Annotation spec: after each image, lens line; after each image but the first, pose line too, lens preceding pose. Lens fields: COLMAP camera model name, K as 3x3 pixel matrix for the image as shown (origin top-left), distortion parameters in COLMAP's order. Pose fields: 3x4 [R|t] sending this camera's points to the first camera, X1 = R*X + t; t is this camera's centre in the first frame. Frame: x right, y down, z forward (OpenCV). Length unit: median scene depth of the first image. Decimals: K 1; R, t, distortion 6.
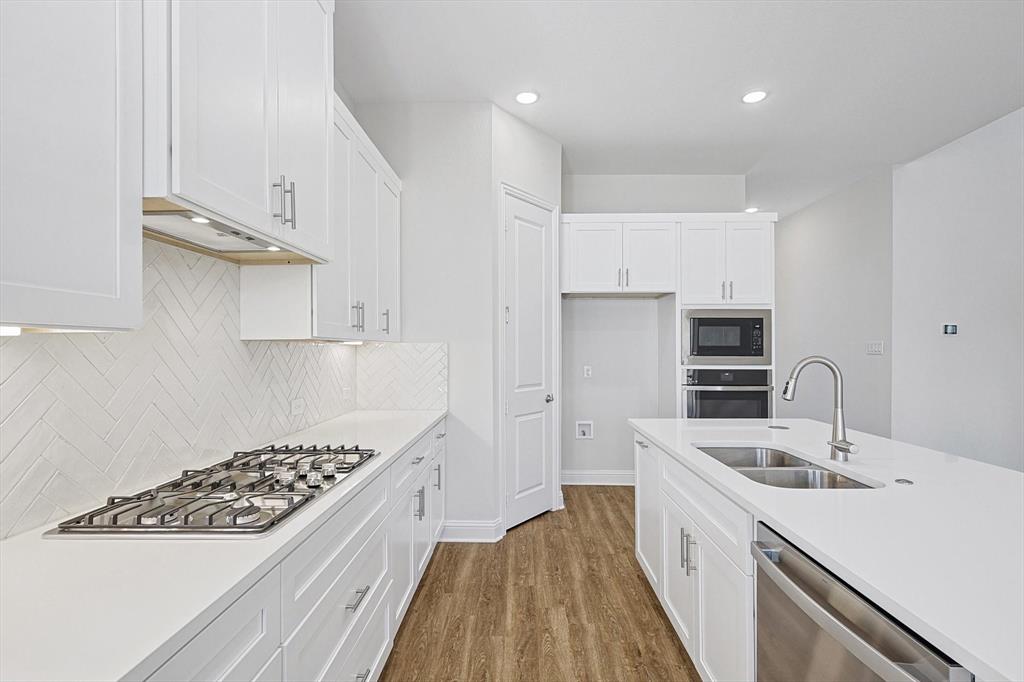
lens RADIAL K [[489.6, 0, 513.9], [0, 489.6, 346.3], [0, 0, 1]] dist [0.004216, 0.000135]
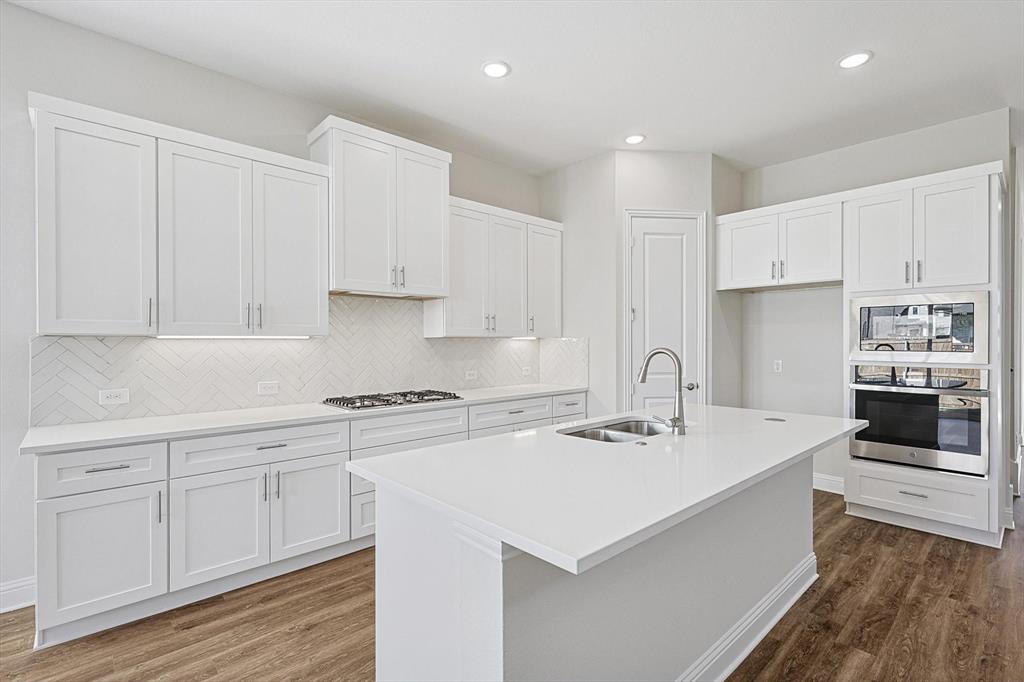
lens RADIAL K [[489.6, 0, 514.3], [0, 489.6, 340.5], [0, 0, 1]] dist [0.004216, 0.000135]
pose [[0.692803, -0.001069, -0.721126, 0.684709], [0.003505, 0.999992, 0.001885, -0.002803], [0.721118, -0.003833, 0.692802, -0.077628]]
